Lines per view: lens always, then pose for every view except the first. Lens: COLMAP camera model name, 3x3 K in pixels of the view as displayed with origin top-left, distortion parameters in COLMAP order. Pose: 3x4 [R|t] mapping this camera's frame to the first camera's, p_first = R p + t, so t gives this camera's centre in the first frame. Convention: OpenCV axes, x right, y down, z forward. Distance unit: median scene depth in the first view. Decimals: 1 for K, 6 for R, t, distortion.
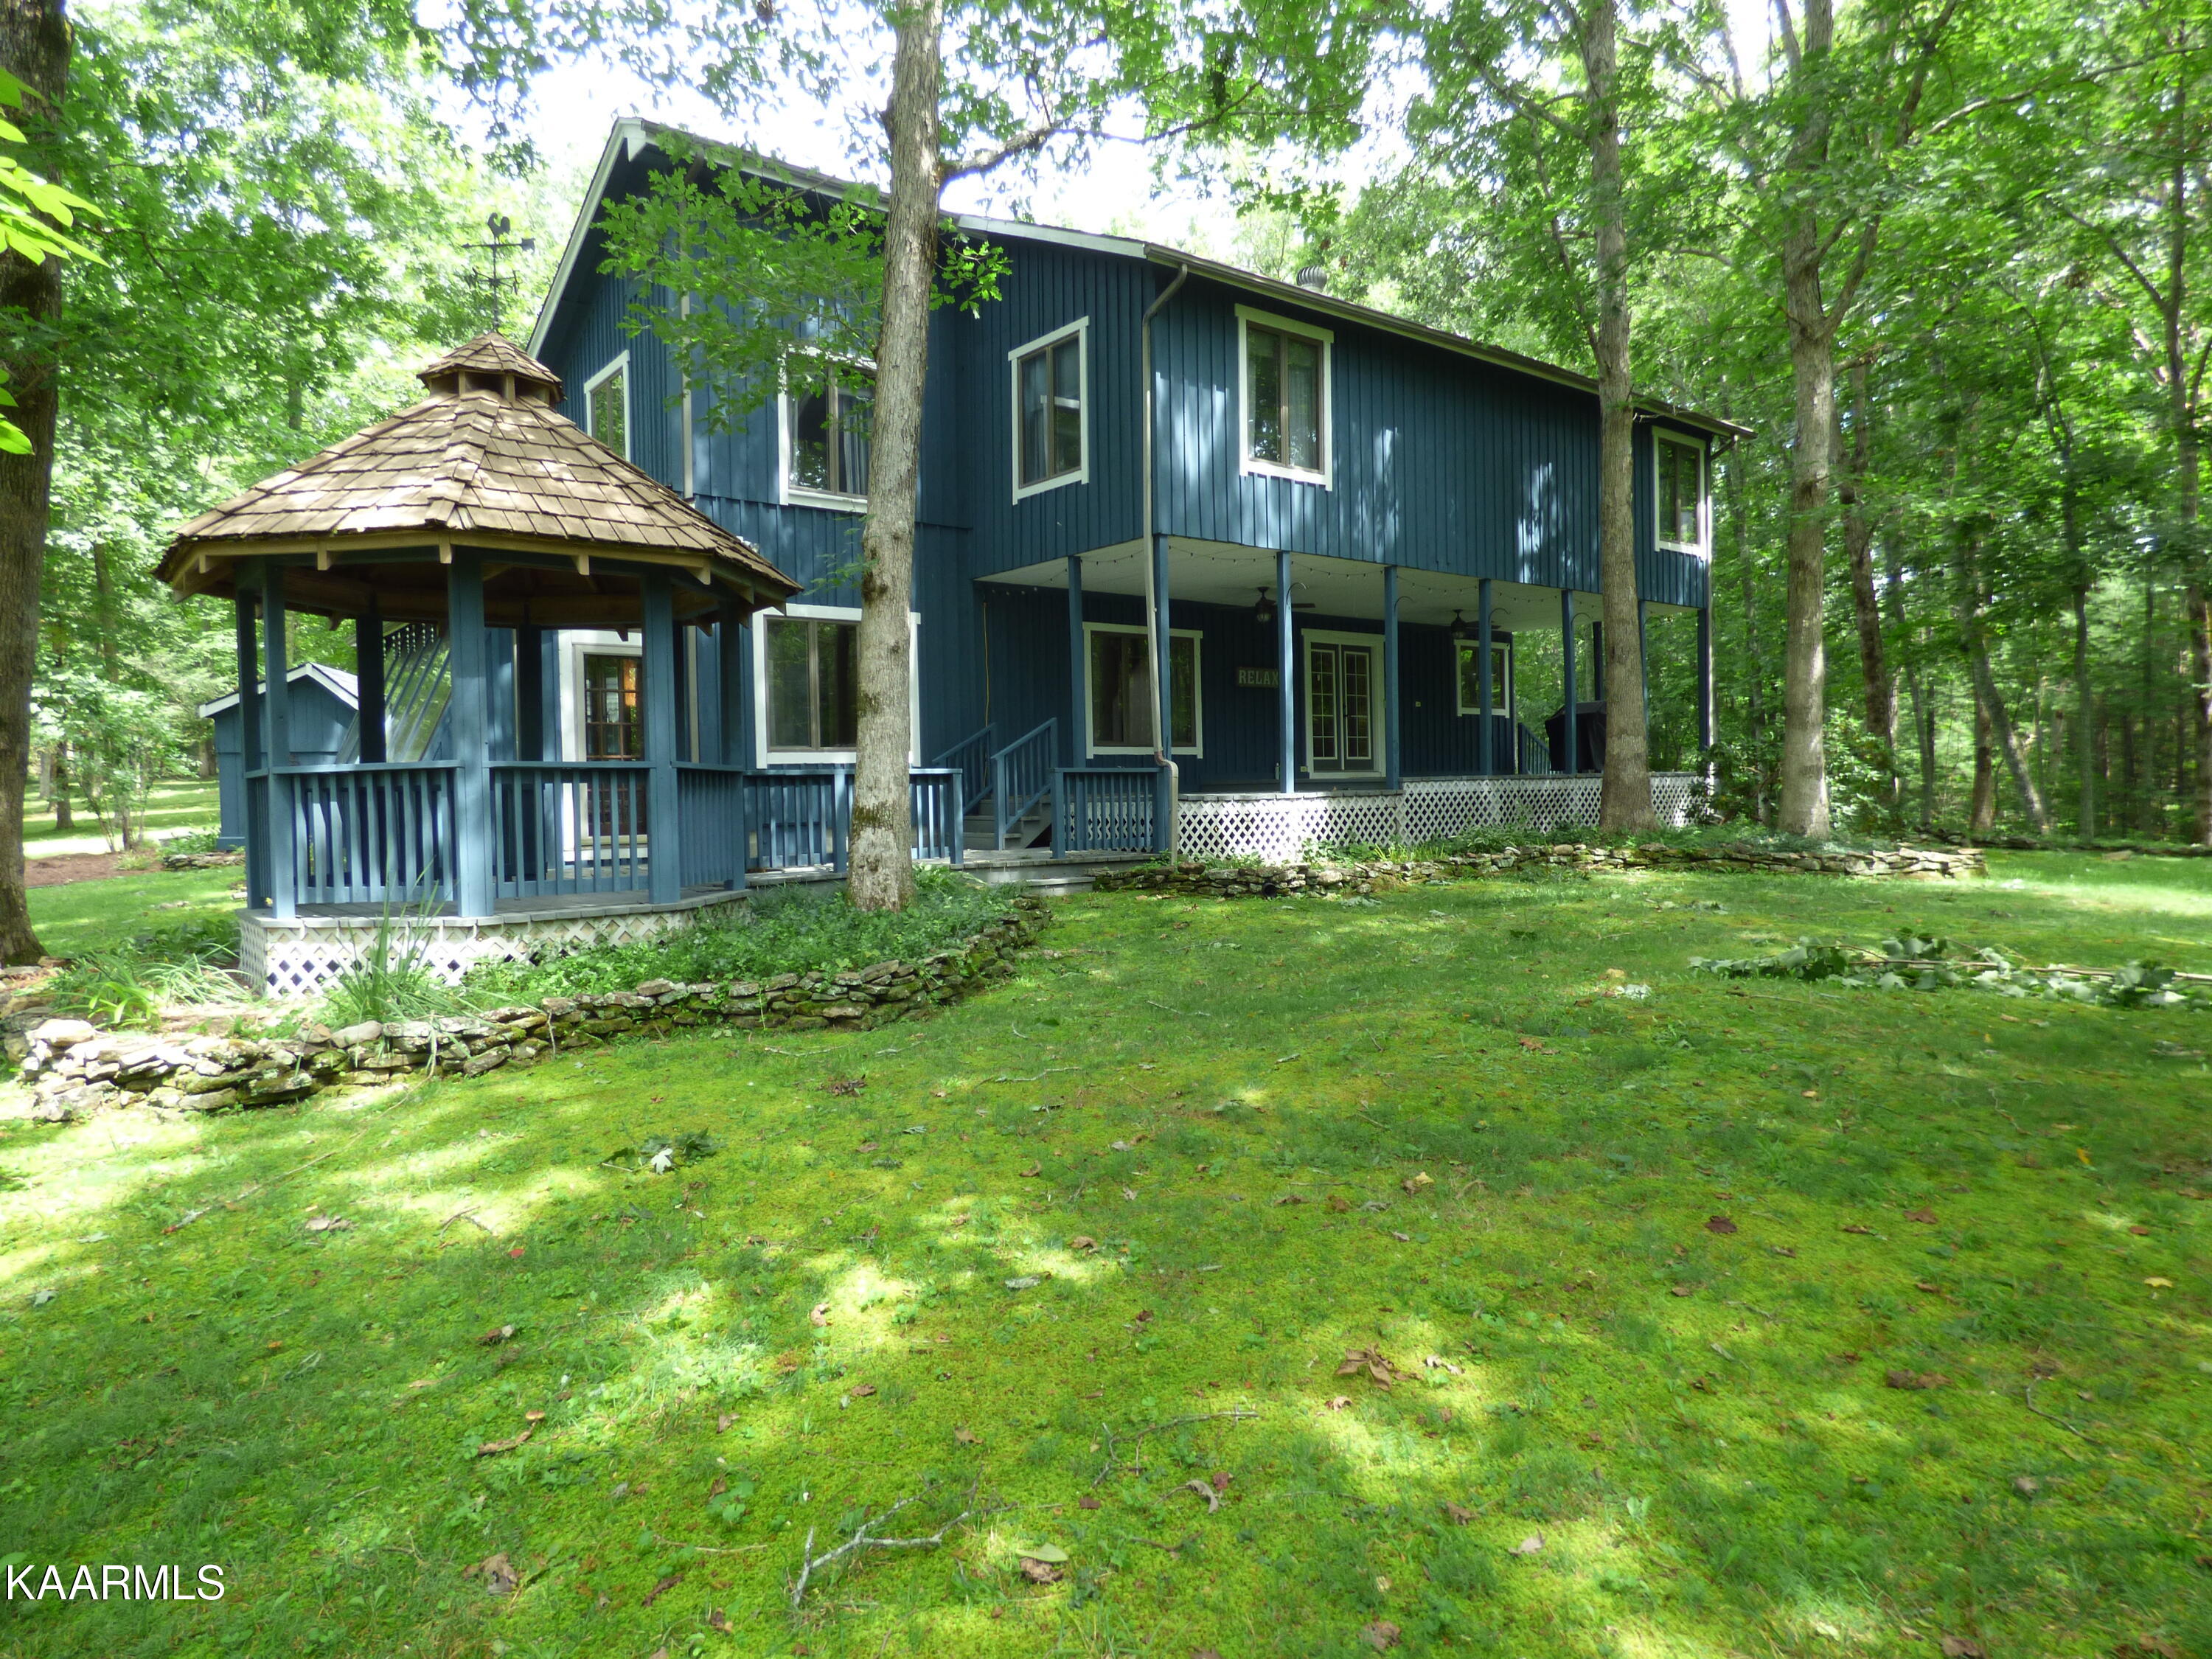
lens RADIAL K [[1360.2, 0, 1108.8], [0, 1360.2, 839.9], [0, 0, 1]] dist [-0.007908, 0.002020]
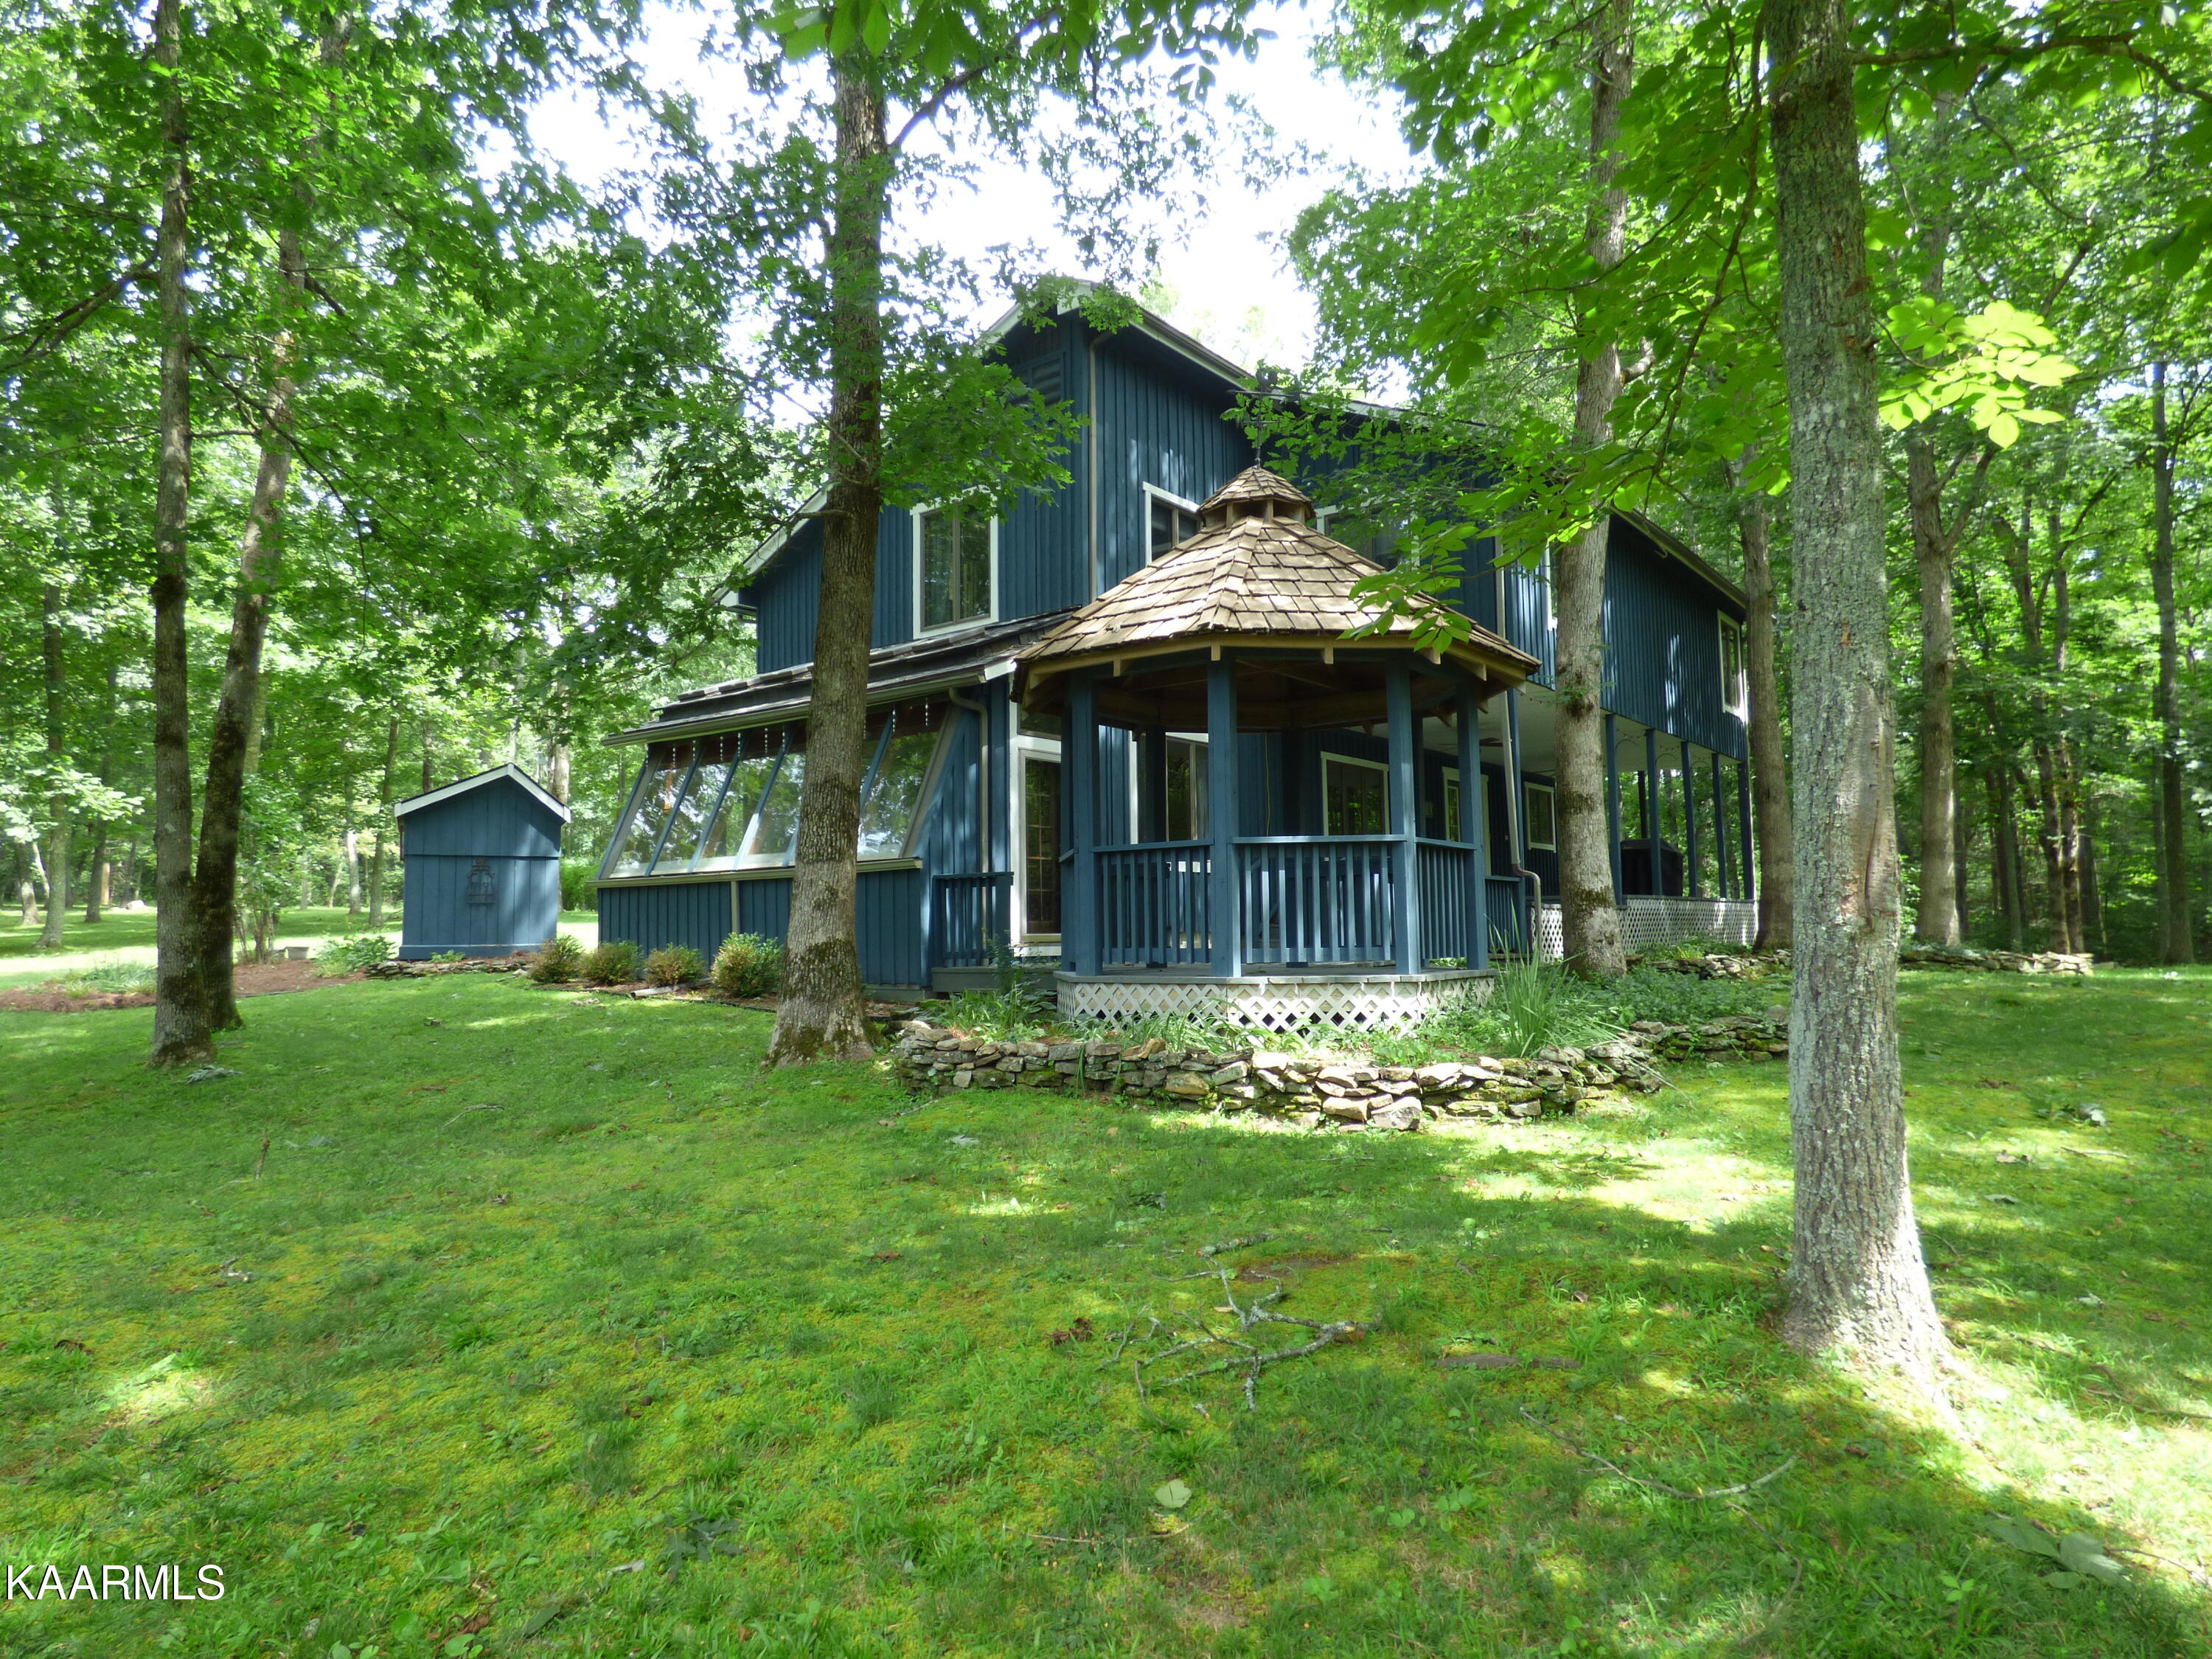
lens RADIAL K [[1360.2, 0, 1100.9], [0, 1360.2, 823.3], [0, 0, 1]] dist [-0.007908, 0.002020]
pose [[0.973277, 0.026622, 0.228085, -0.547258], [0.001172, 0.992668, -0.120866, 0.038294], [-0.229630, 0.117904, 0.966110, -0.022142]]
